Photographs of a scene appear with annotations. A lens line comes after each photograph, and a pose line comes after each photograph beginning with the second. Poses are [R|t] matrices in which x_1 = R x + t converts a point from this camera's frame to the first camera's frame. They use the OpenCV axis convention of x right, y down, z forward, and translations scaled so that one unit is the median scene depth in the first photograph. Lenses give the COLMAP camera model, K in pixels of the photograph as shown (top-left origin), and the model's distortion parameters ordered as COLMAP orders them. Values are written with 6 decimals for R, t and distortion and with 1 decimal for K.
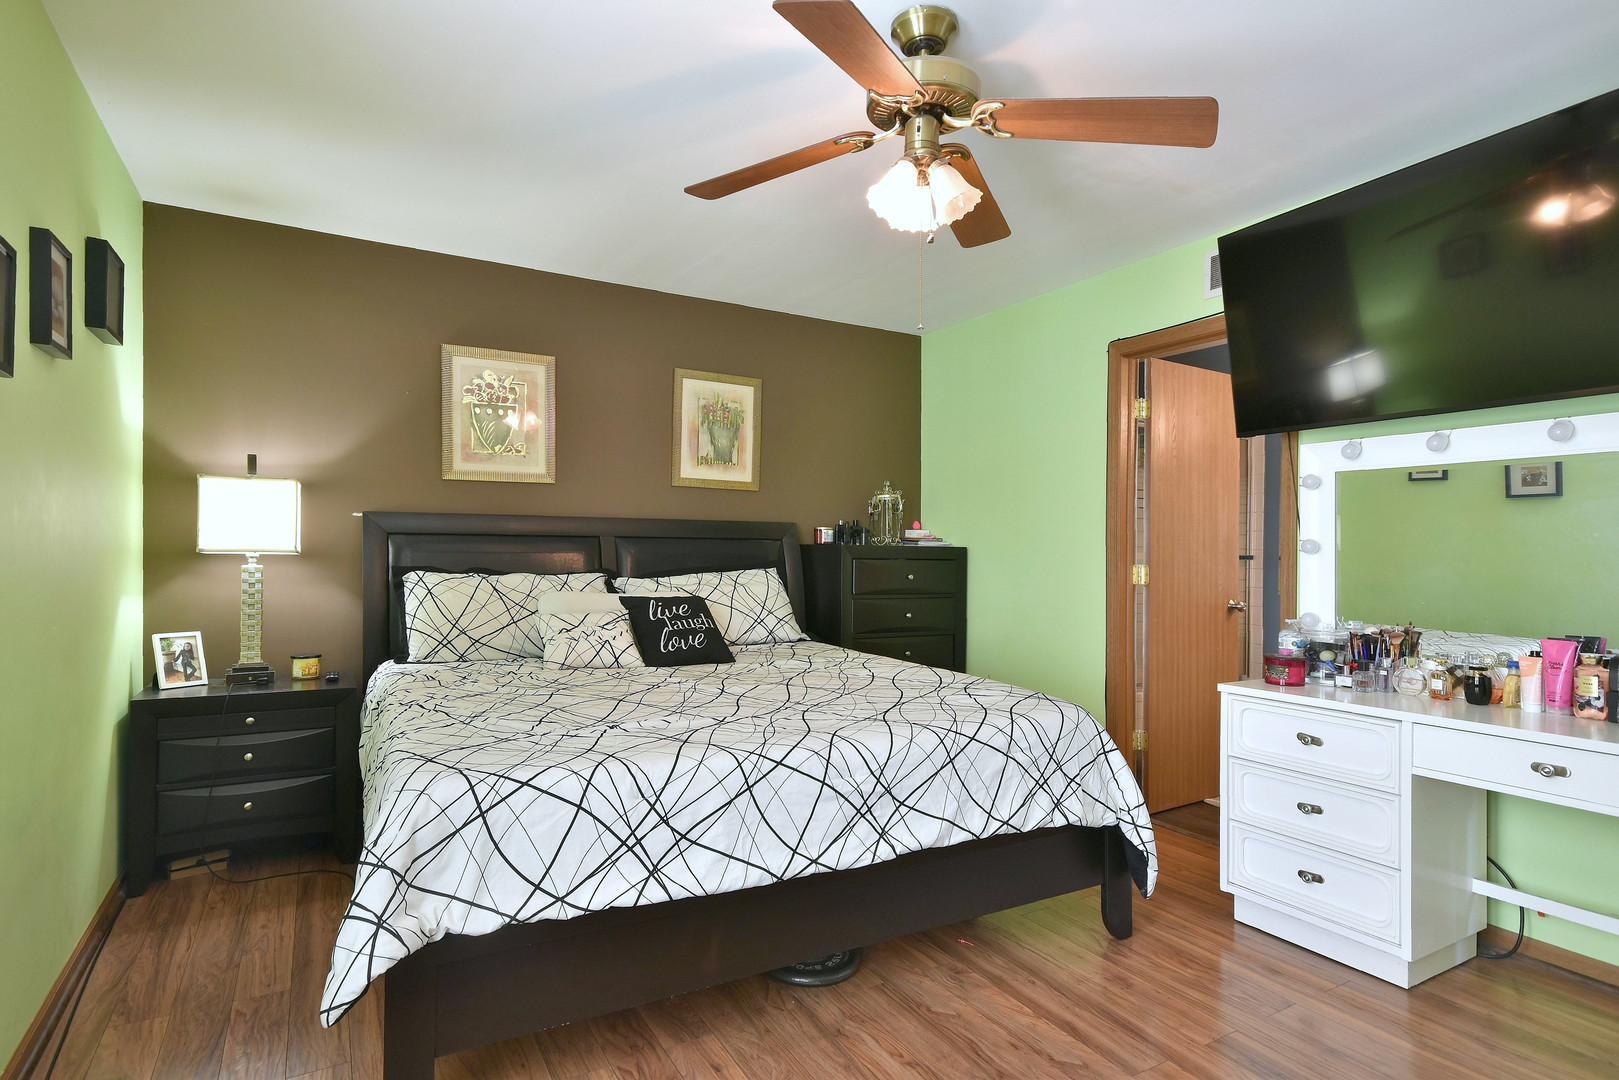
lens RADIAL K [[842.8, 0, 804.1], [0, 842.8, 541.0], [0, 0, 1]] dist [0.006290, -0.000560]
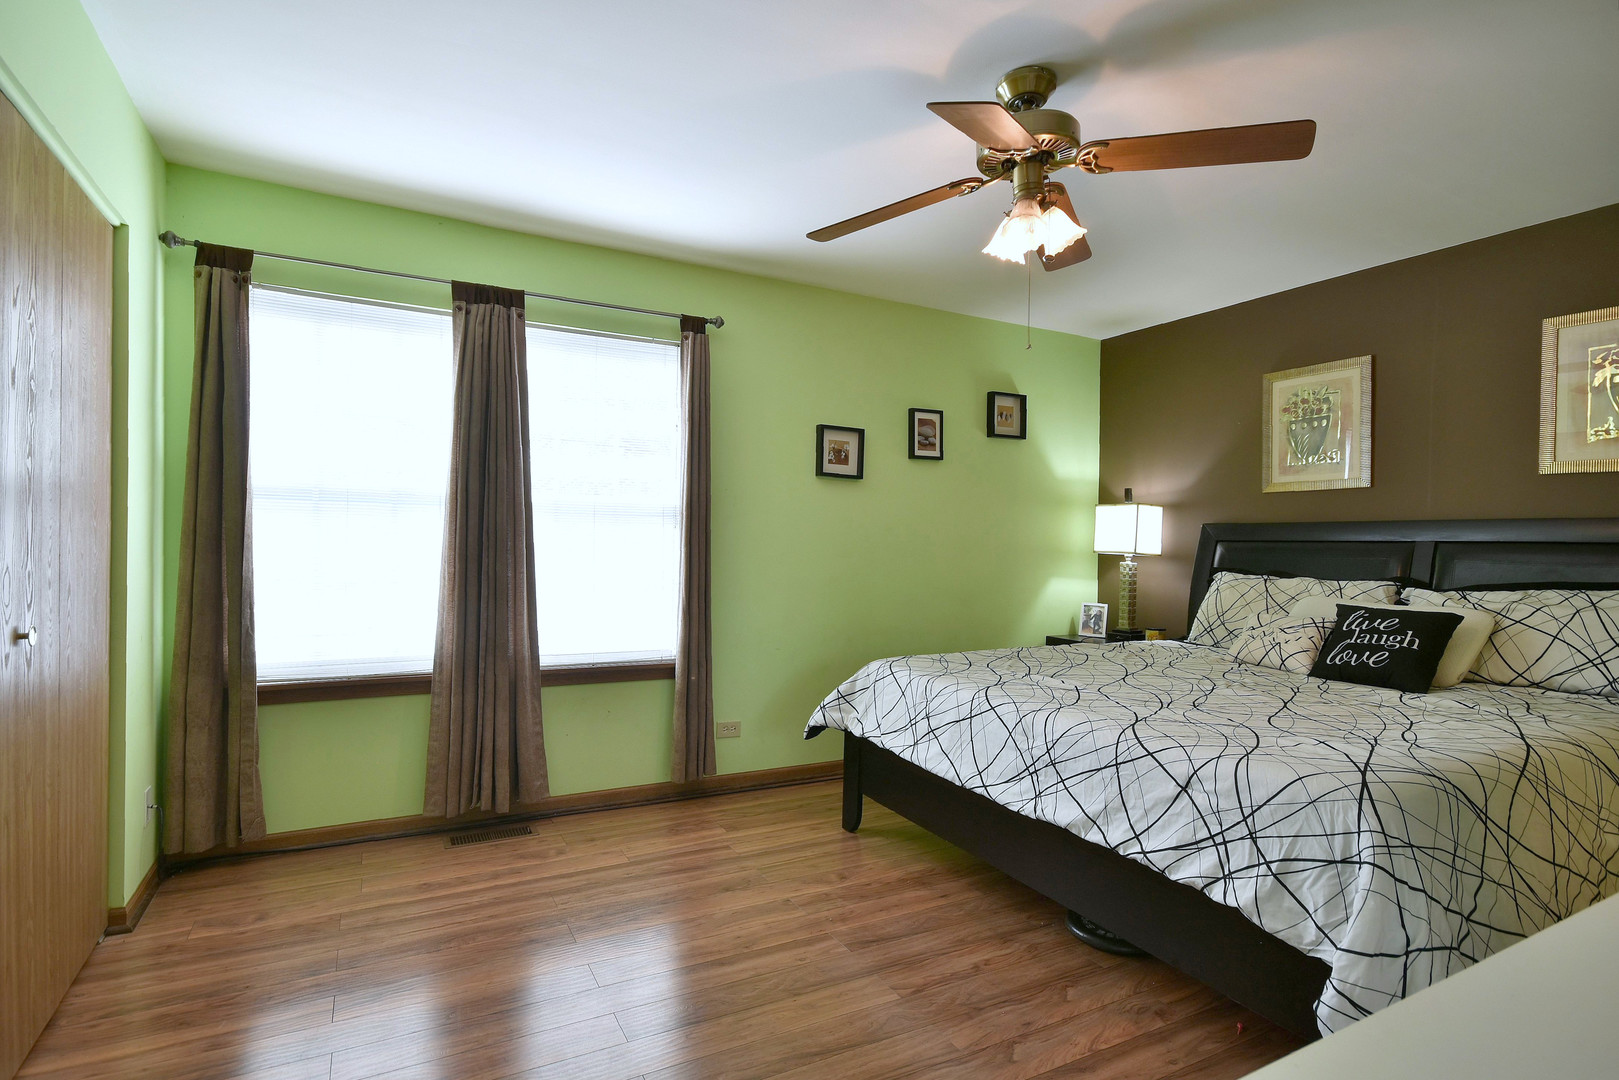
lens RADIAL K [[805.8, 0, 803.2], [0, 805.8, 545.2], [0, 0, 1]] dist [0.010992, -0.011112]
pose [[-0.032157, -0.007479, -0.999455, 0.802598], [-0.011326, 0.999911, -0.007119, 0.014893], [0.999419, 0.011090, -0.032239, 0.484302]]
